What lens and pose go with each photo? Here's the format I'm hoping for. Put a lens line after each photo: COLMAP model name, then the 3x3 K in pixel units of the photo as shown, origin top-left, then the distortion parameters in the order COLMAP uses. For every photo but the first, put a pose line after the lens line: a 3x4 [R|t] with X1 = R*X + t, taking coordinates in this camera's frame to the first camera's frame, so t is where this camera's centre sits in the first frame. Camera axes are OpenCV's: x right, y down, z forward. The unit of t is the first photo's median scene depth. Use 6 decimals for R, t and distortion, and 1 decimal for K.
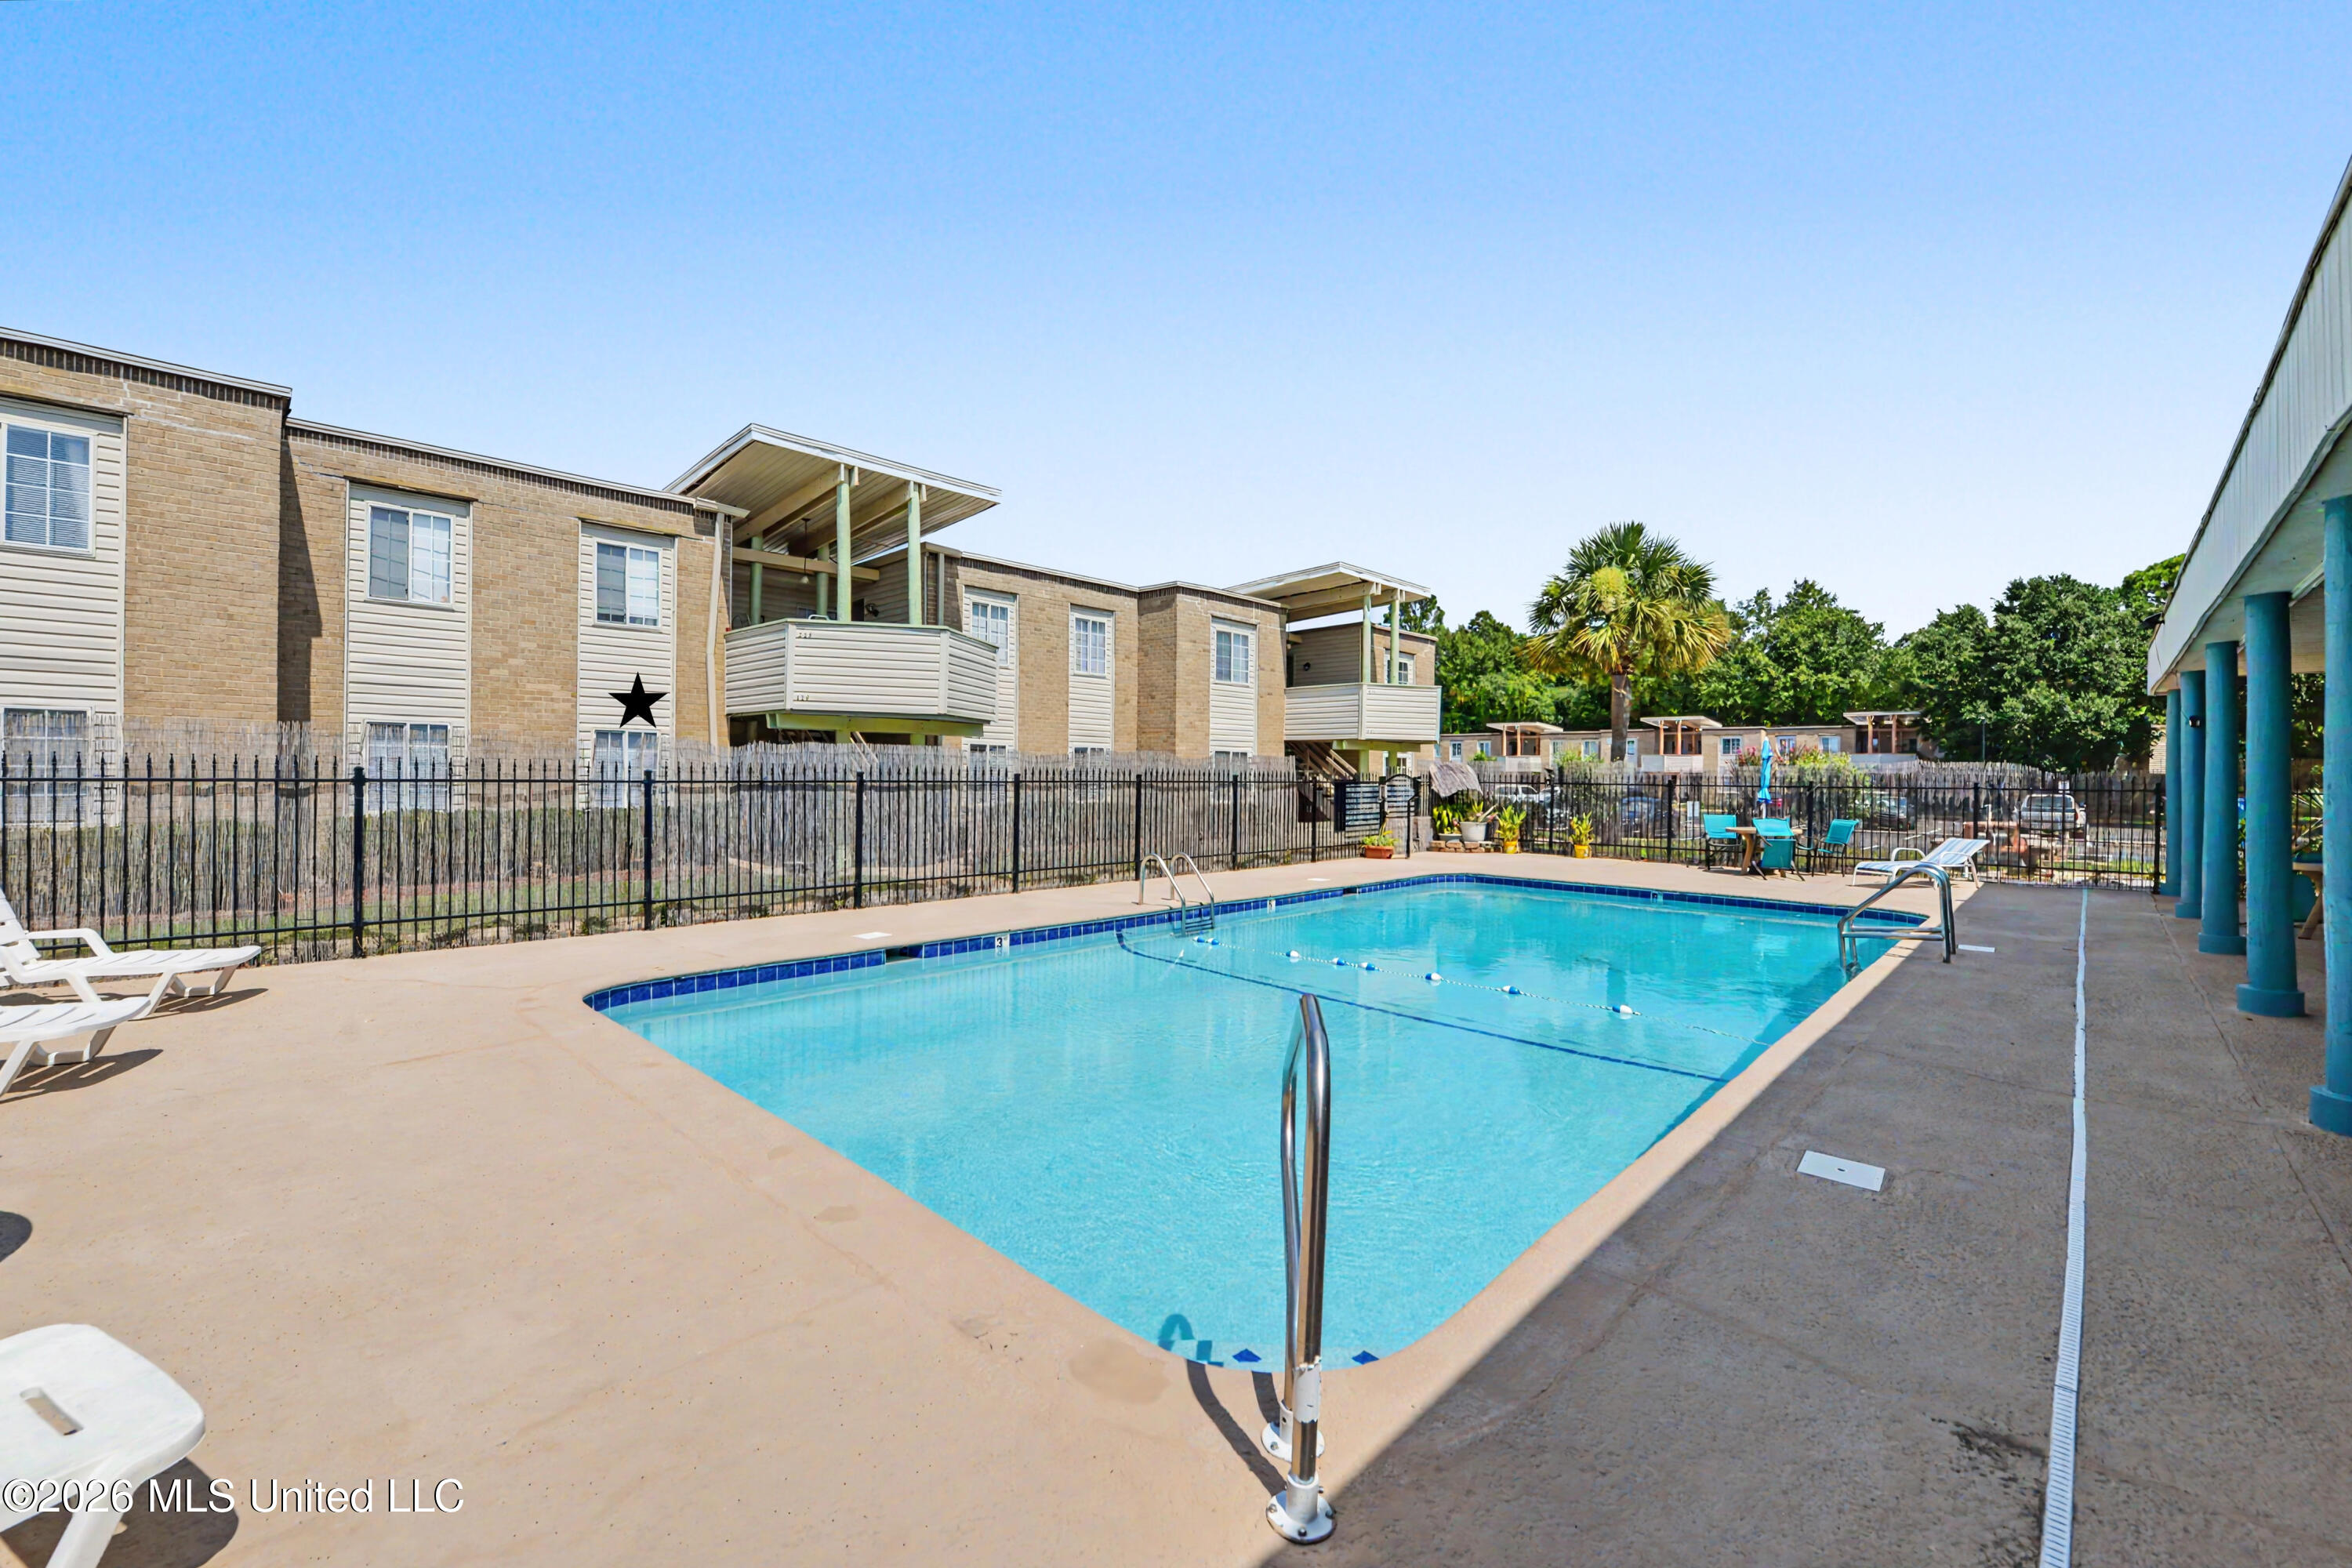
lens RADIAL K [[932.1, 0, 1176.0], [0, 932.1, 784.0], [0, 0, 1]] dist [-0.000194, -0.000037]
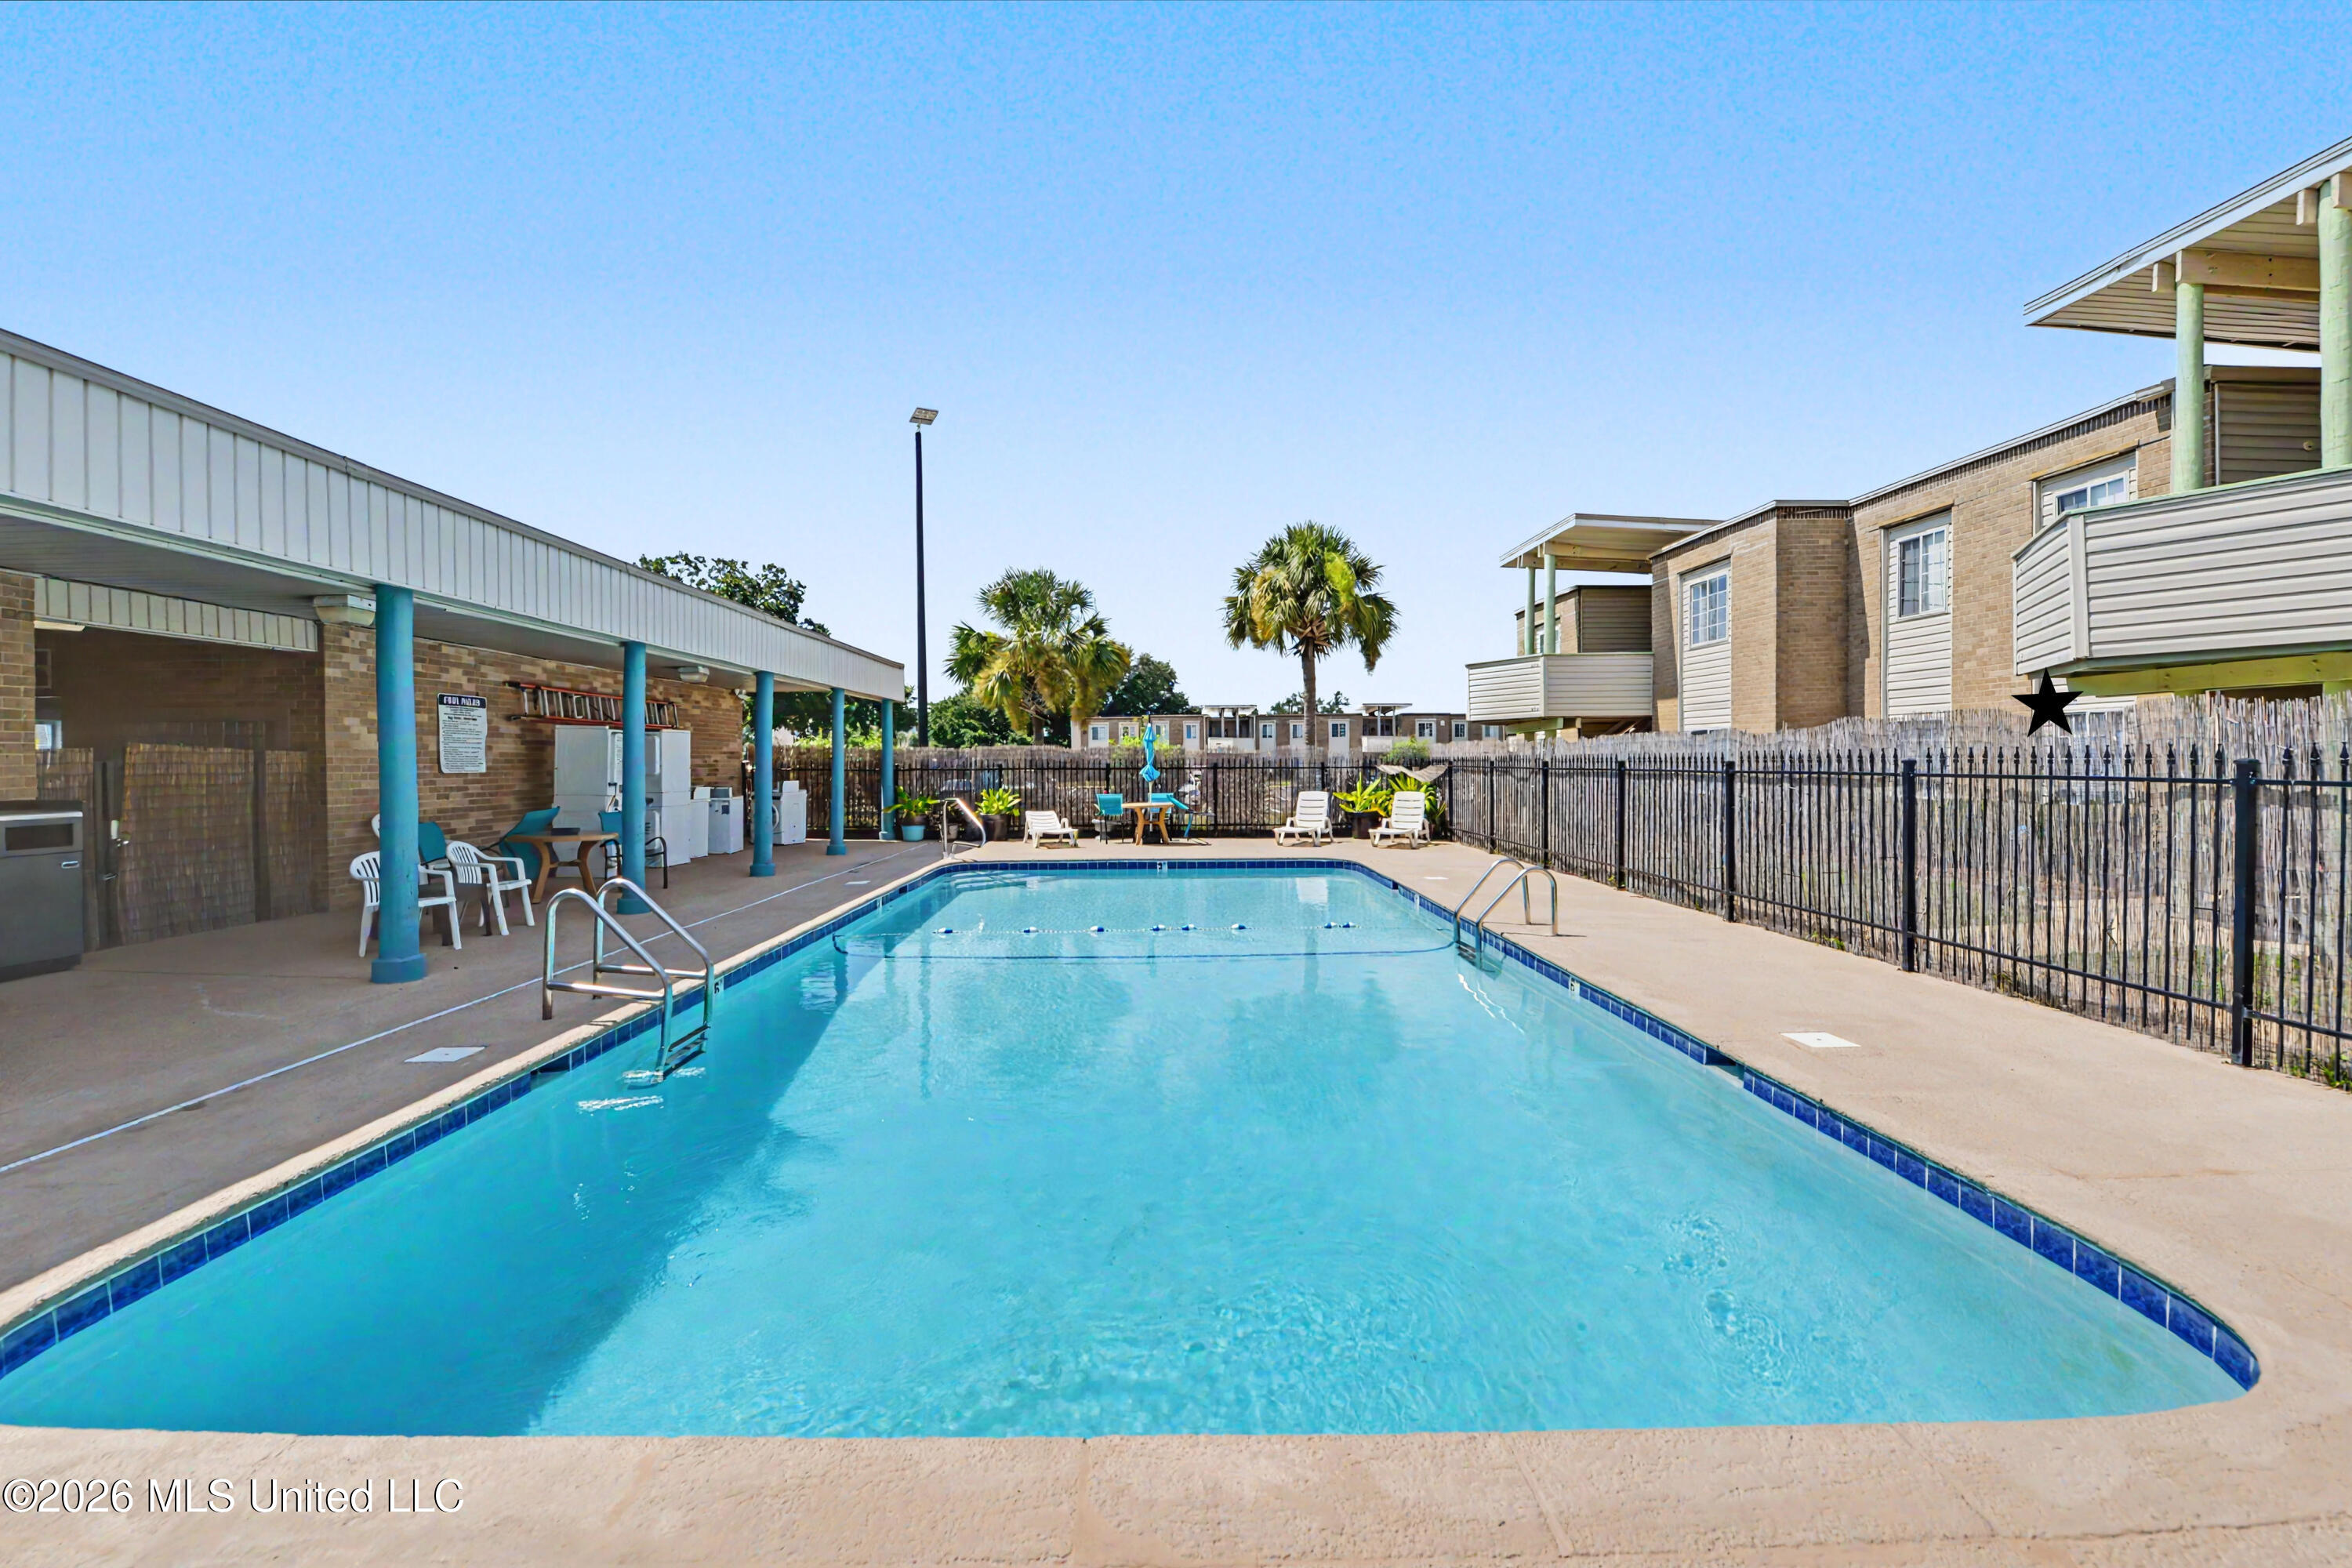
lens RADIAL K [[937.8, 0, 1176.0], [0, 937.8, 784.0], [0, 0, 1]] dist [-0.000264, -0.000016]
pose [[-0.694558, 0.013461, -0.719310, 0.613606], [-0.007488, 0.999636, 0.025937, -0.008840], [0.719397, 0.023401, -0.694204, 1.081918]]
